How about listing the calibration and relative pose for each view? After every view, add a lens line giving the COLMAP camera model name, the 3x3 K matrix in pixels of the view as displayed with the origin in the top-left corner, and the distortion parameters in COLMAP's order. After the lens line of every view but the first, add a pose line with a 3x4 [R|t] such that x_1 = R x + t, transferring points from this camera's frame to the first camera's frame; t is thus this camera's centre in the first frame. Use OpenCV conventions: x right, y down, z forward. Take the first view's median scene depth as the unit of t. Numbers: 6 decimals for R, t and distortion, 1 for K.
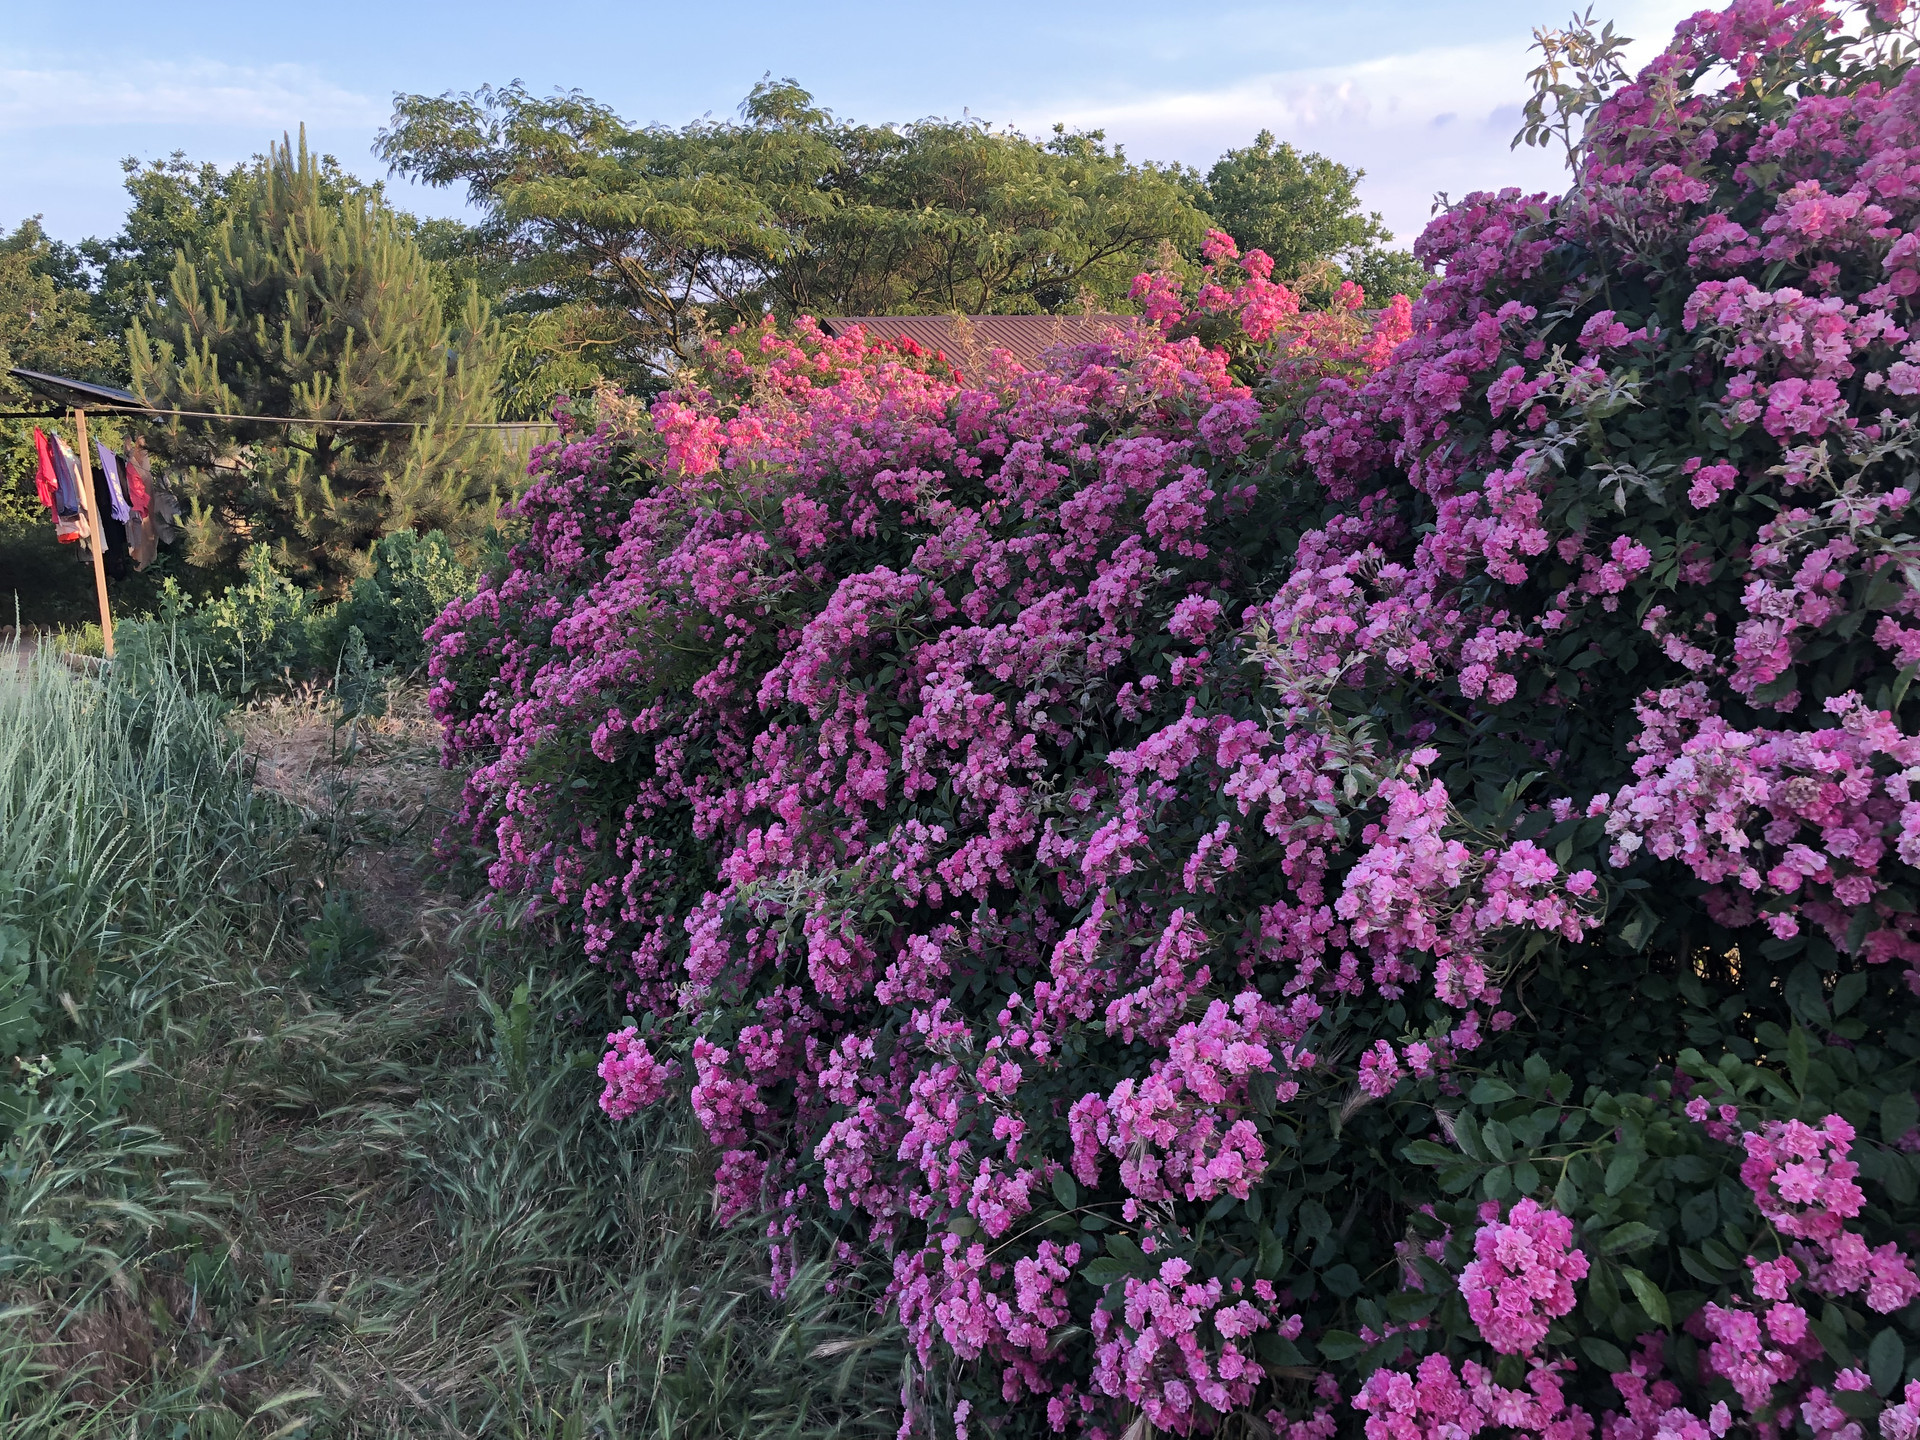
lens RADIAL K [[1534.9, 0, 947.7], [0, 1534.9, 731.3], [0, 0, 1]] dist [-0.004717, -0.008207]
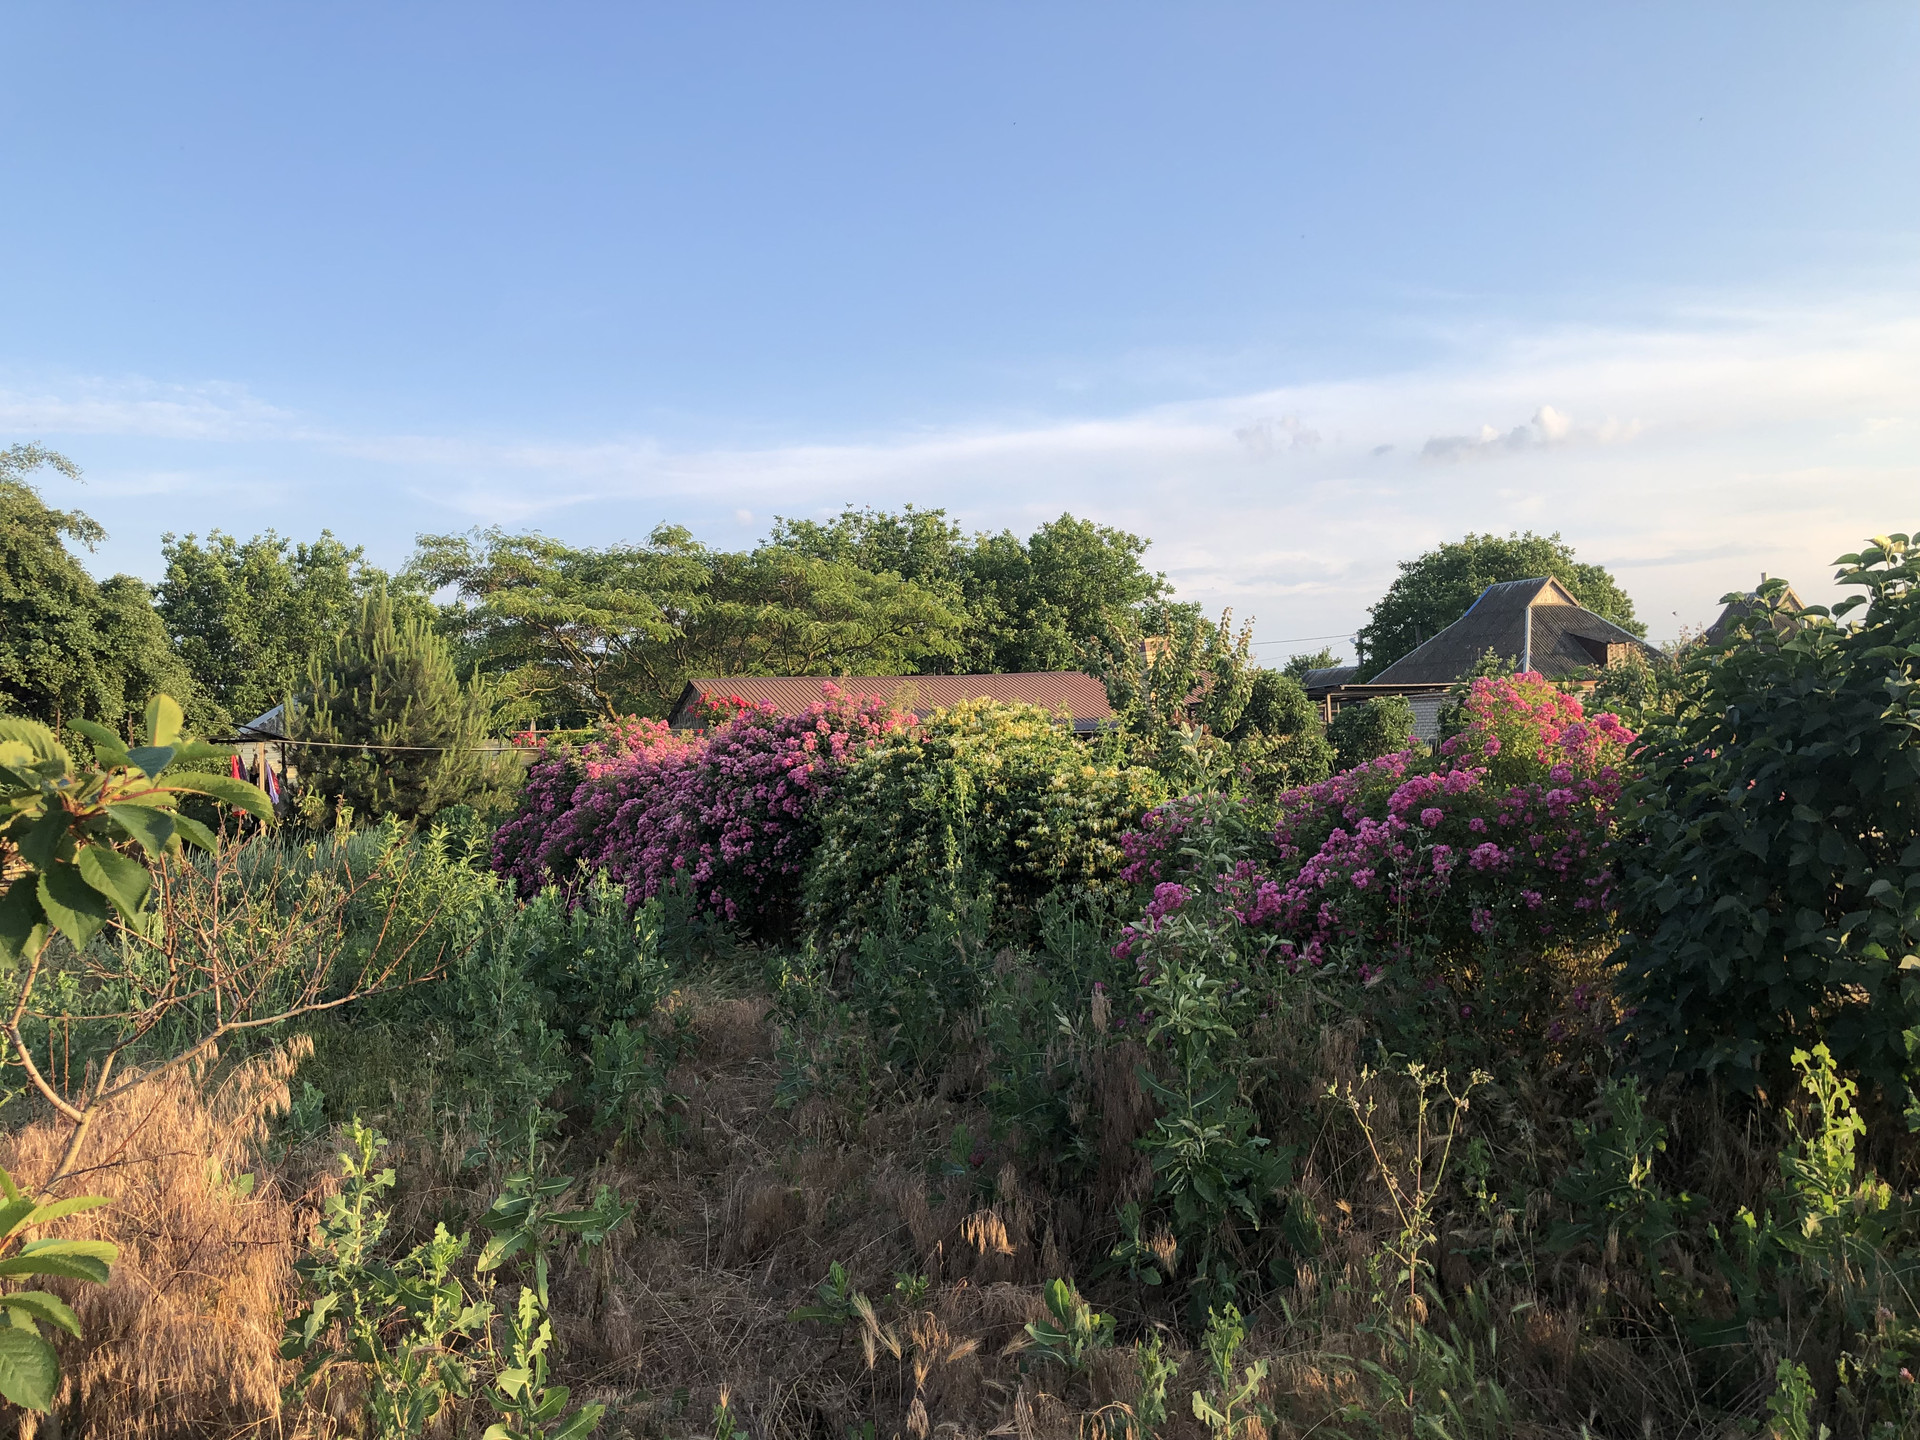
lens RADIAL K [[1534.9, 0, 976.3], [0, 1534.9, 725.6], [0, 0, 1]] dist [-0.004717, -0.008207]
pose [[0.997464, 0.001782, 0.071151, 0.091633], [0.012296, 0.980341, -0.196925, 0.084257], [-0.070103, 0.197301, 0.977833, -0.508572]]
